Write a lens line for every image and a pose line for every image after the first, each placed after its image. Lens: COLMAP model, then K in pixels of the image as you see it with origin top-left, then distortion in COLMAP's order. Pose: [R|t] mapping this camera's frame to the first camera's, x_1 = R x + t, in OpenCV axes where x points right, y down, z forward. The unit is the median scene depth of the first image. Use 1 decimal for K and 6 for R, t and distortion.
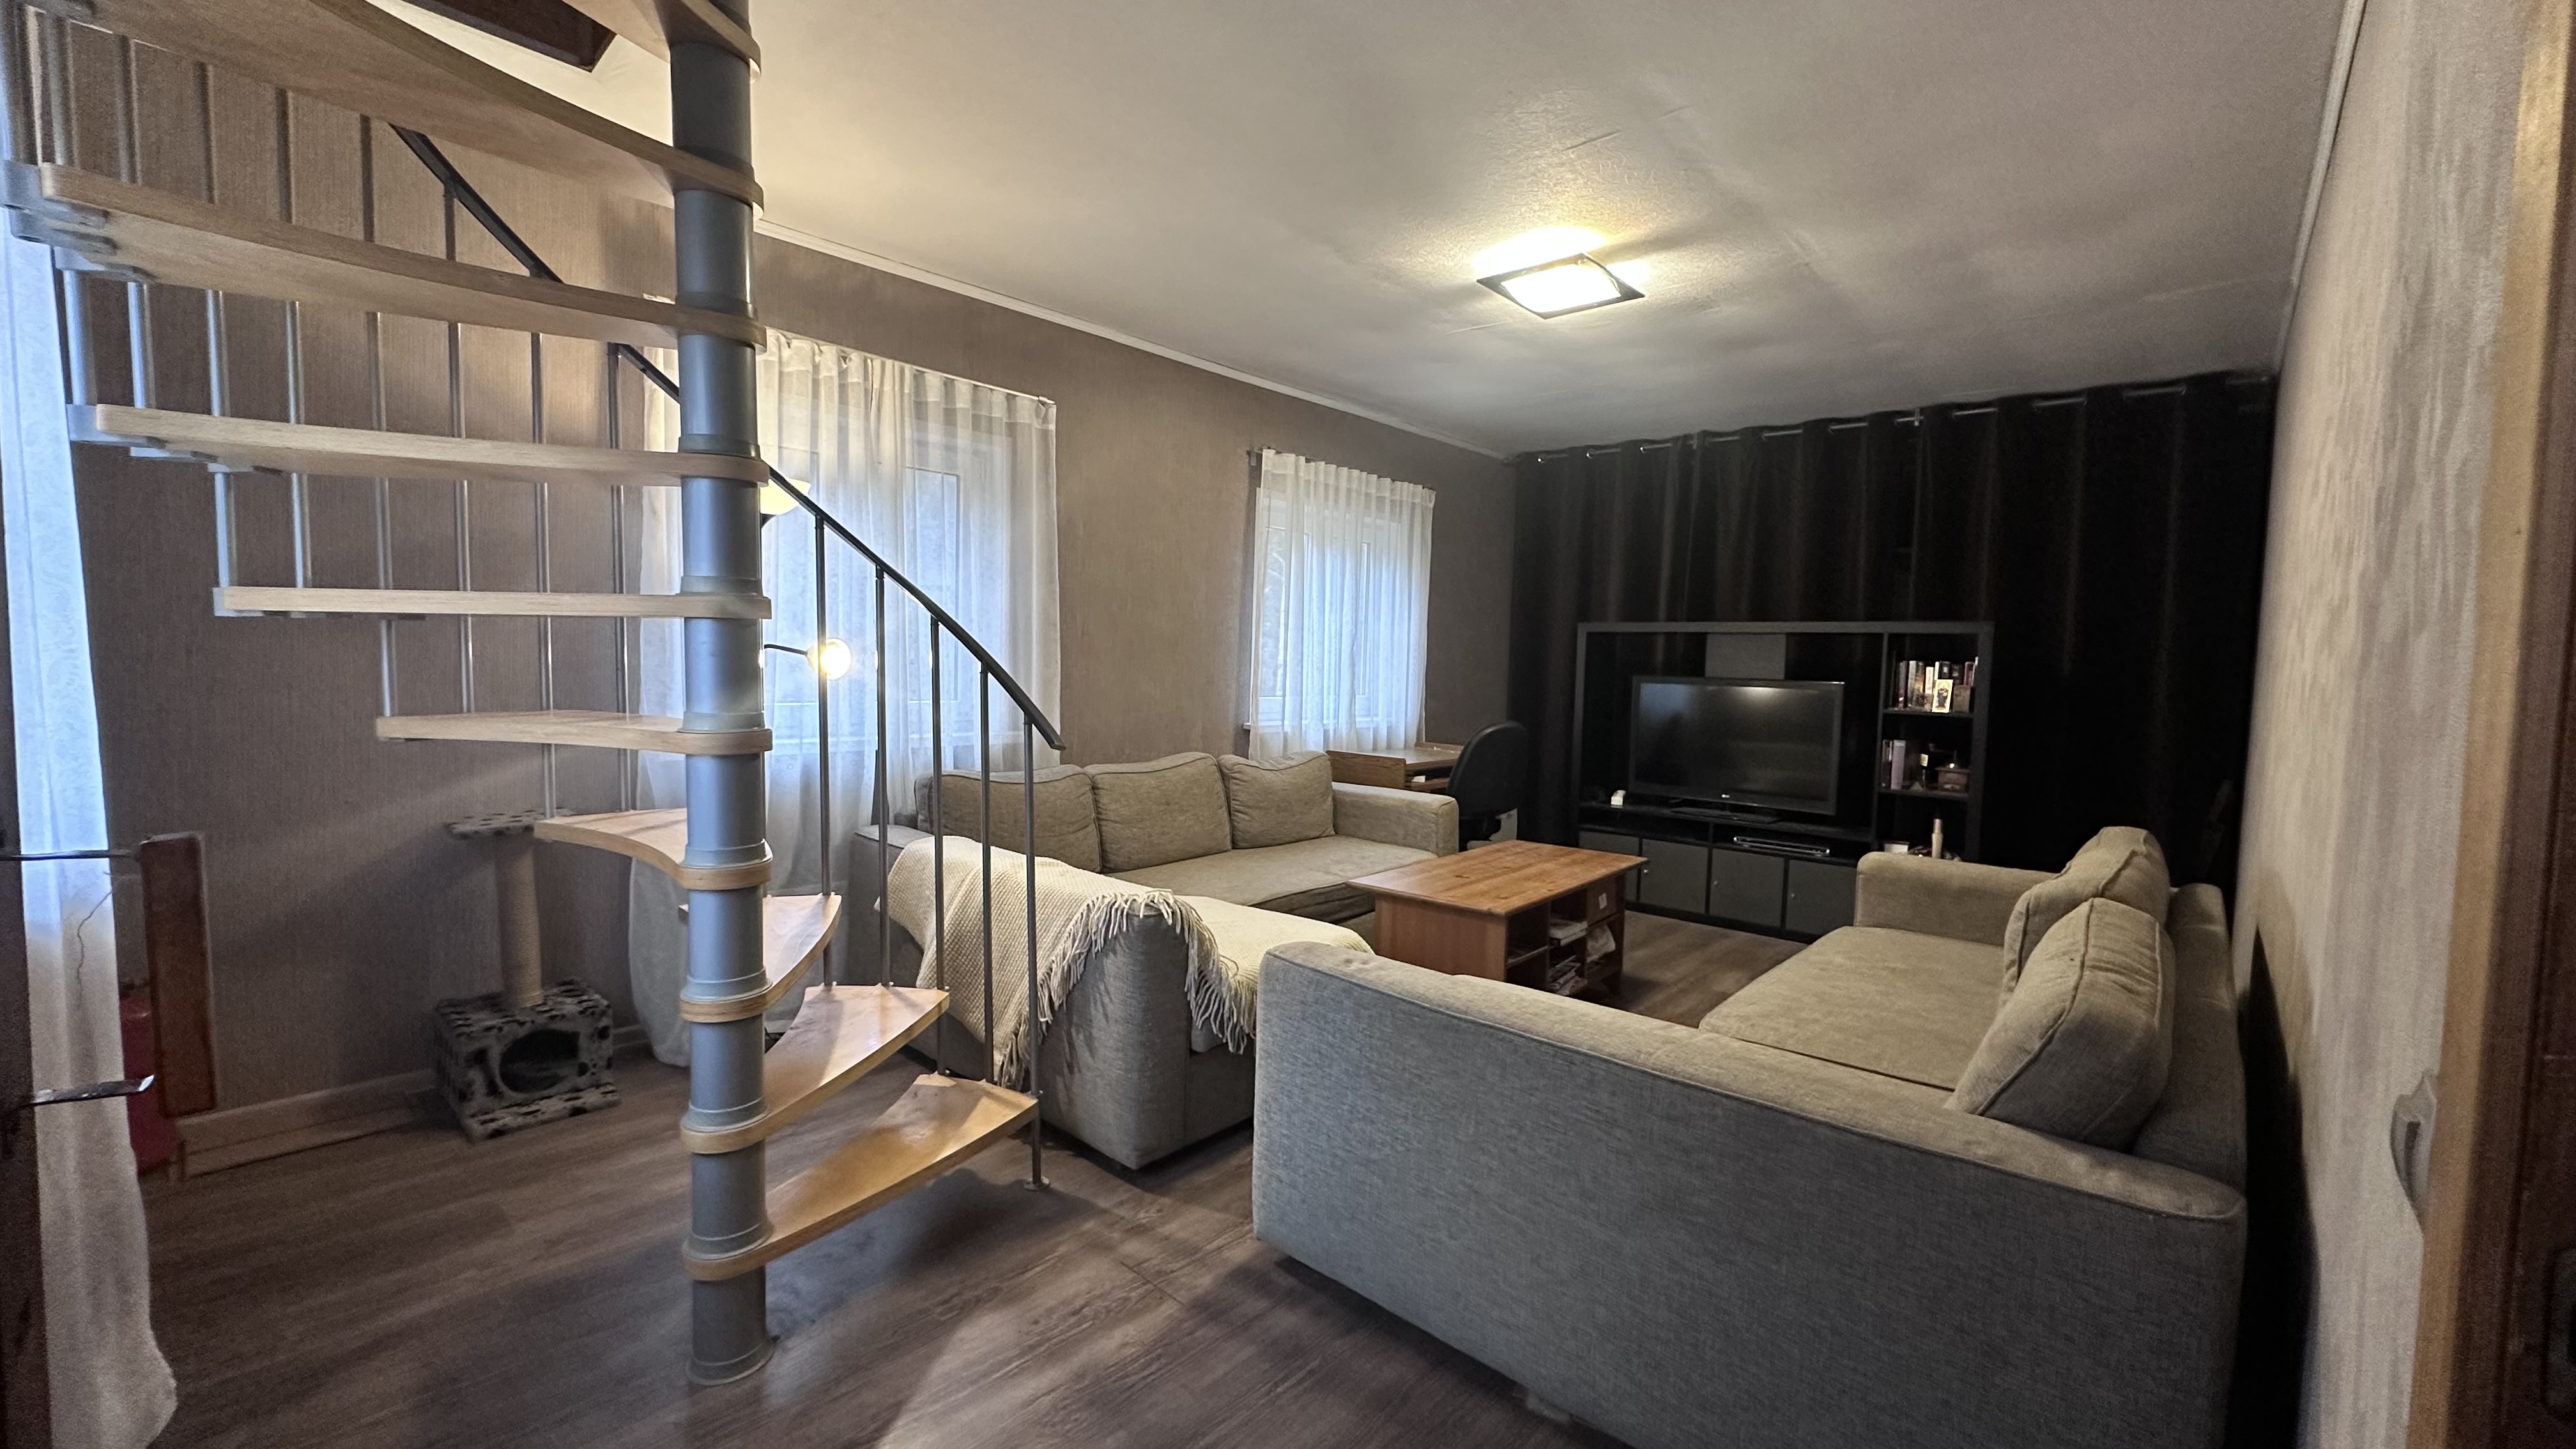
lens RADIAL K [[1019.8, 0, 1289.2], [0, 1019.8, 722.0], [0, 0, 1]] dist [-0.002758, -0.000044]
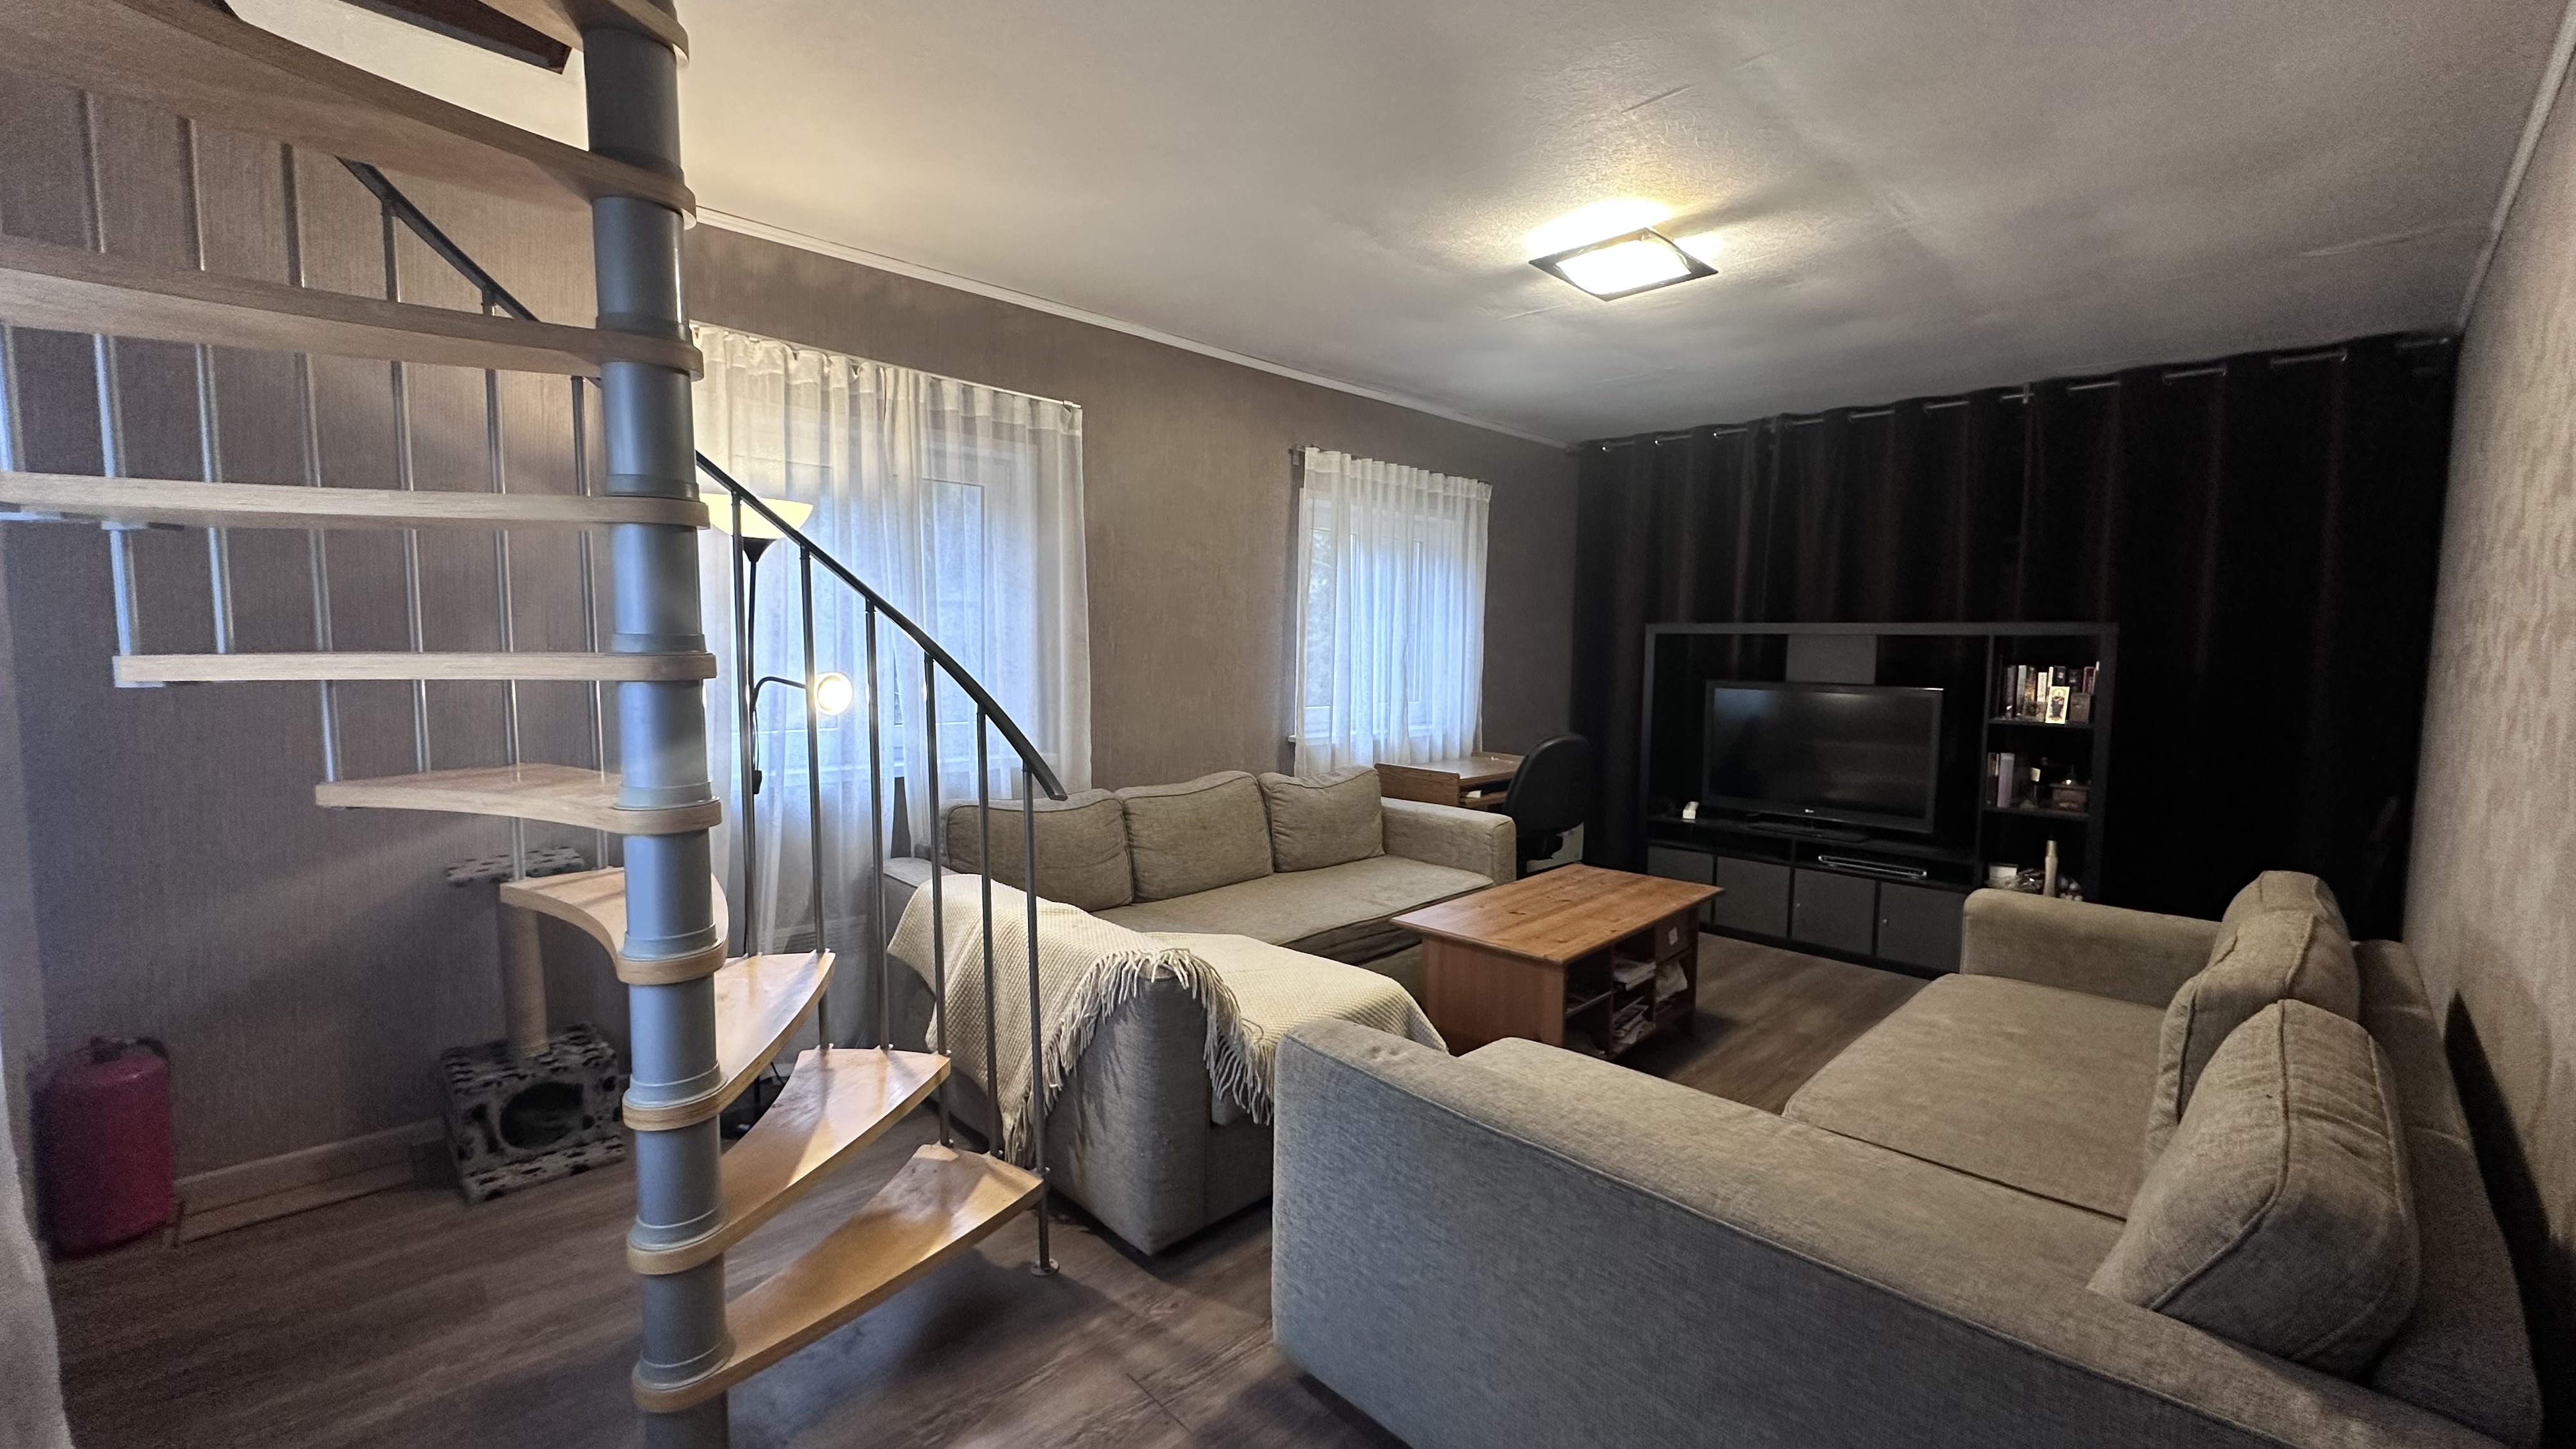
lens RADIAL K [[1019.8, 0, 1289.2], [0, 1019.8, 722.0], [0, 0, 1]] dist [-0.002758, -0.000044]
pose [[0.997945, -0.007810, -0.063603, 0.023325], [0.008630, 0.999883, 0.012628, -0.032946], [0.063497, -0.013151, 0.997895, 0.067711]]
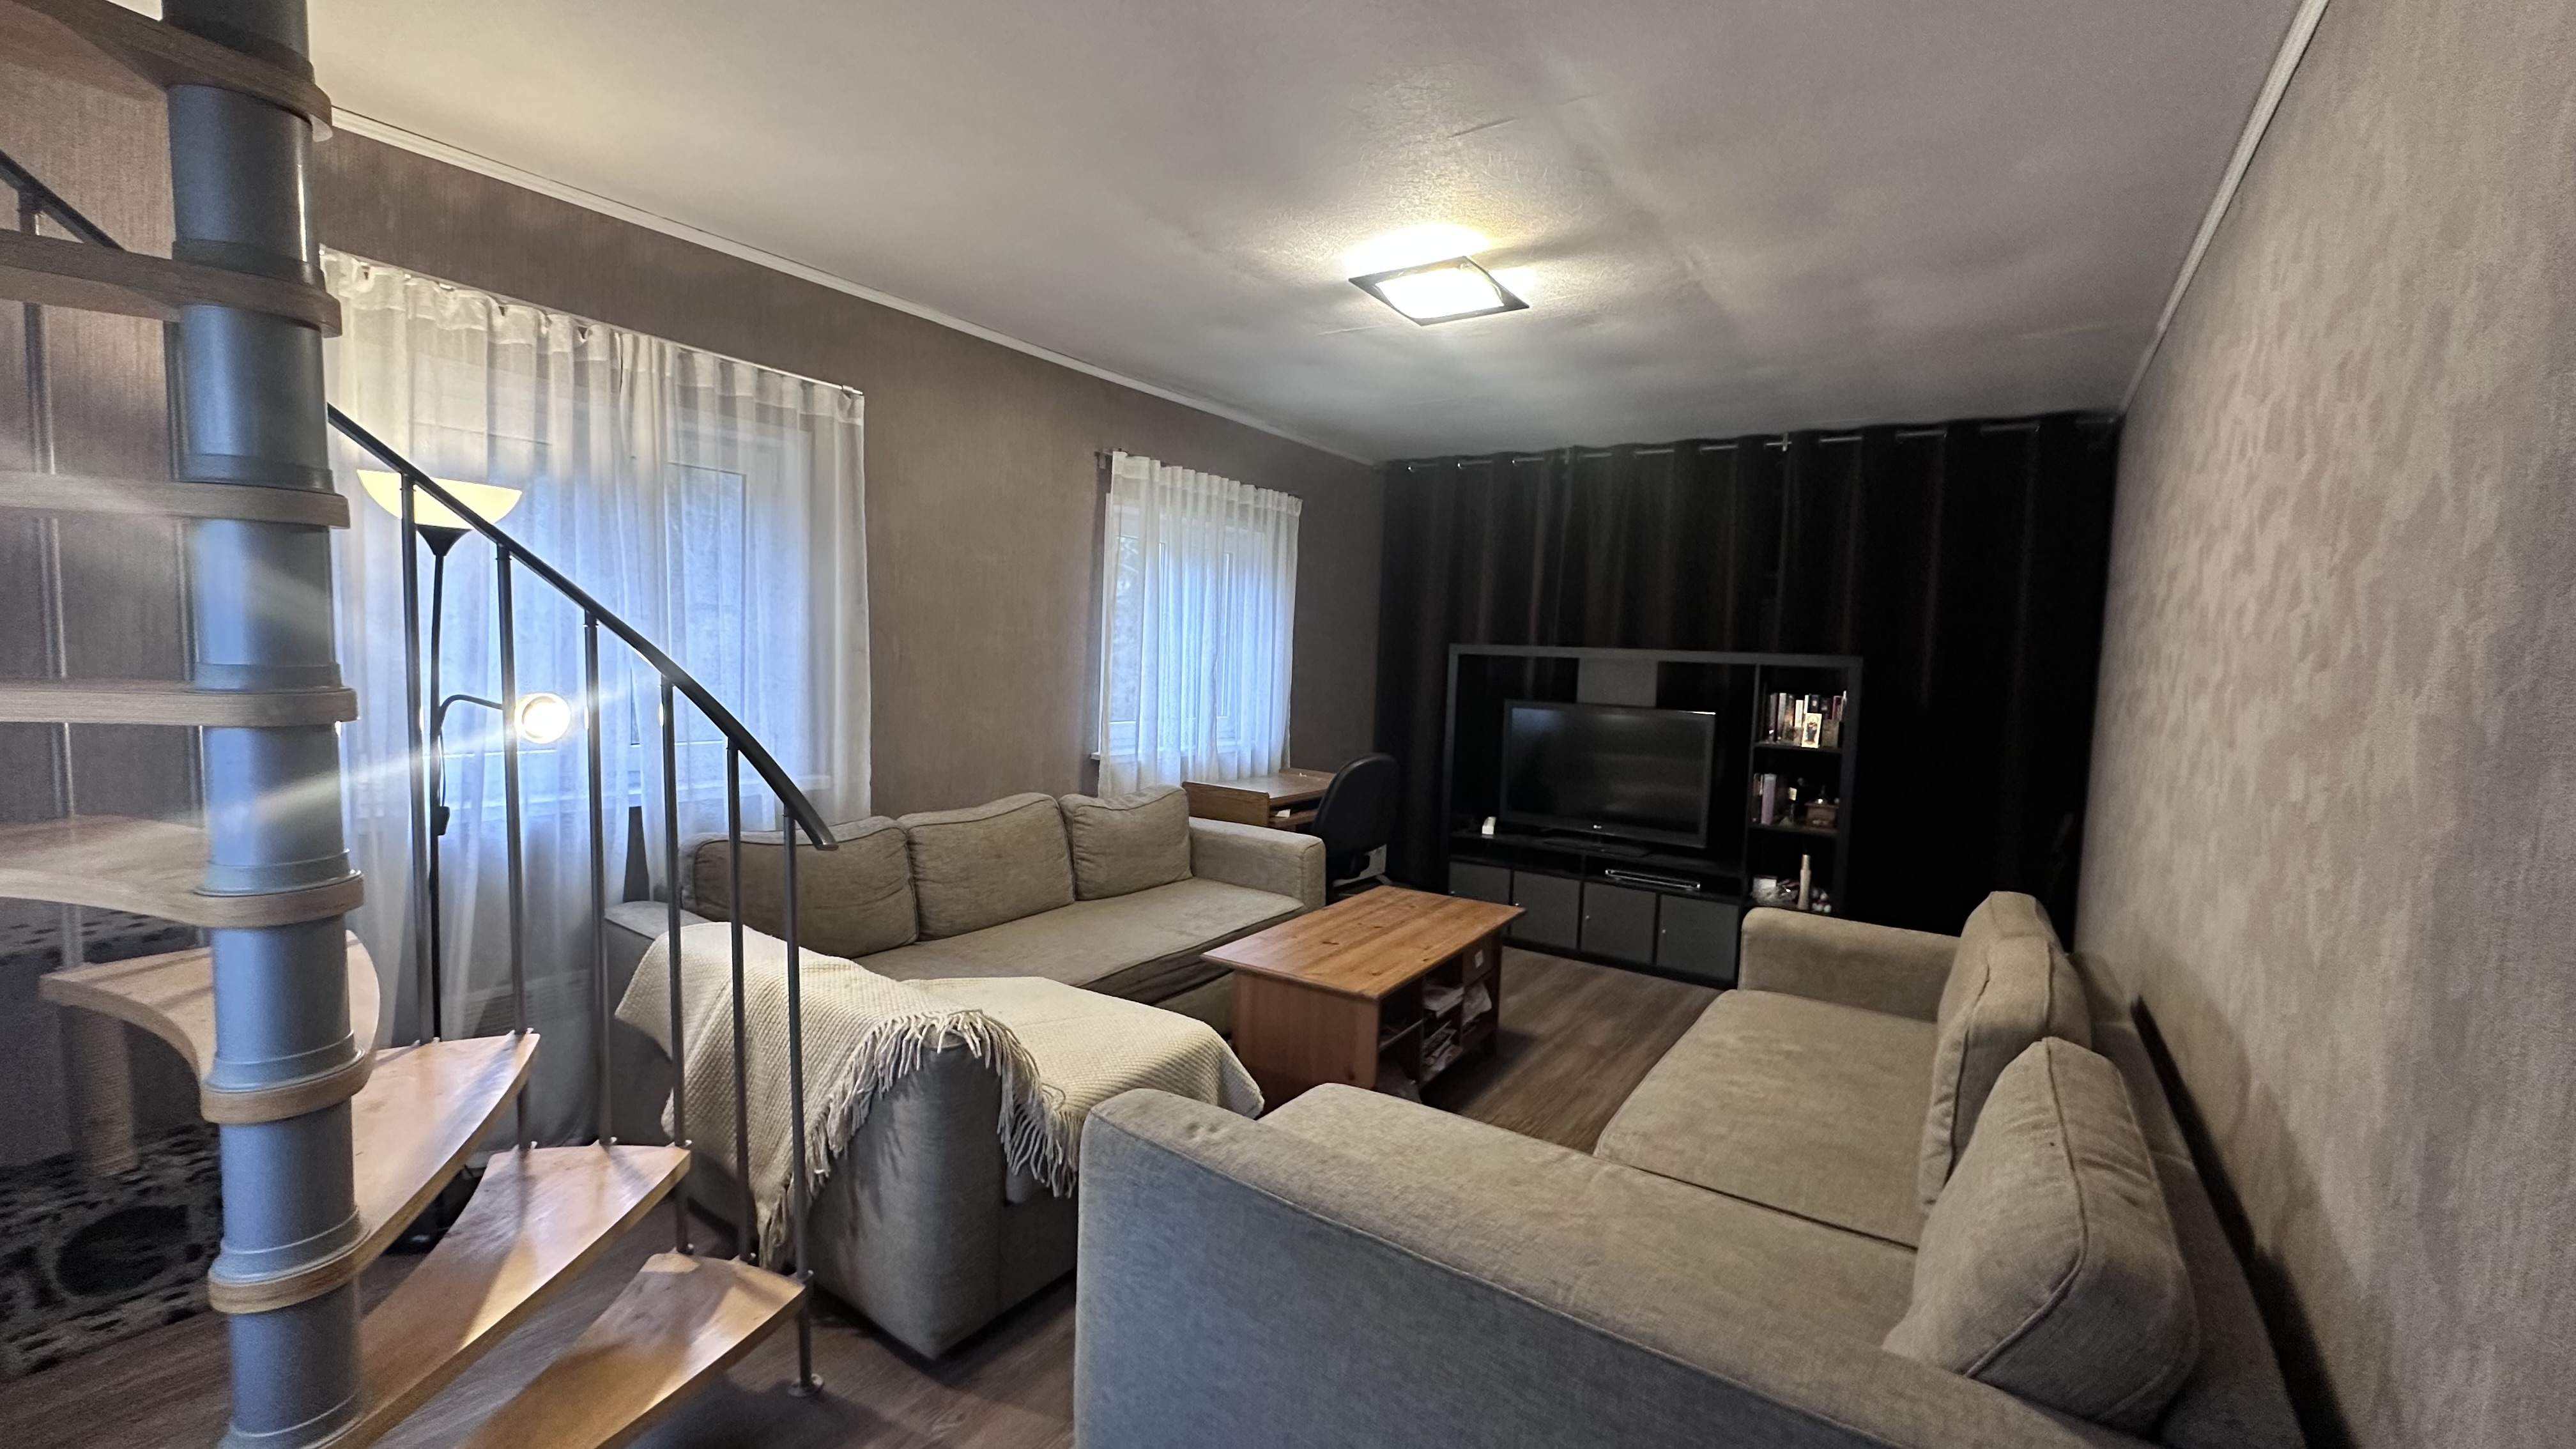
lens RADIAL K [[1019.8, 0, 1289.2], [0, 1019.8, 722.0], [0, 0, 1]] dist [-0.002758, -0.000044]
pose [[0.991442, 0.001434, 0.130537, 0.015481], [-0.003024, 0.999924, 0.011980, -0.052317], [-0.130510, -0.012272, 0.991371, 0.109111]]
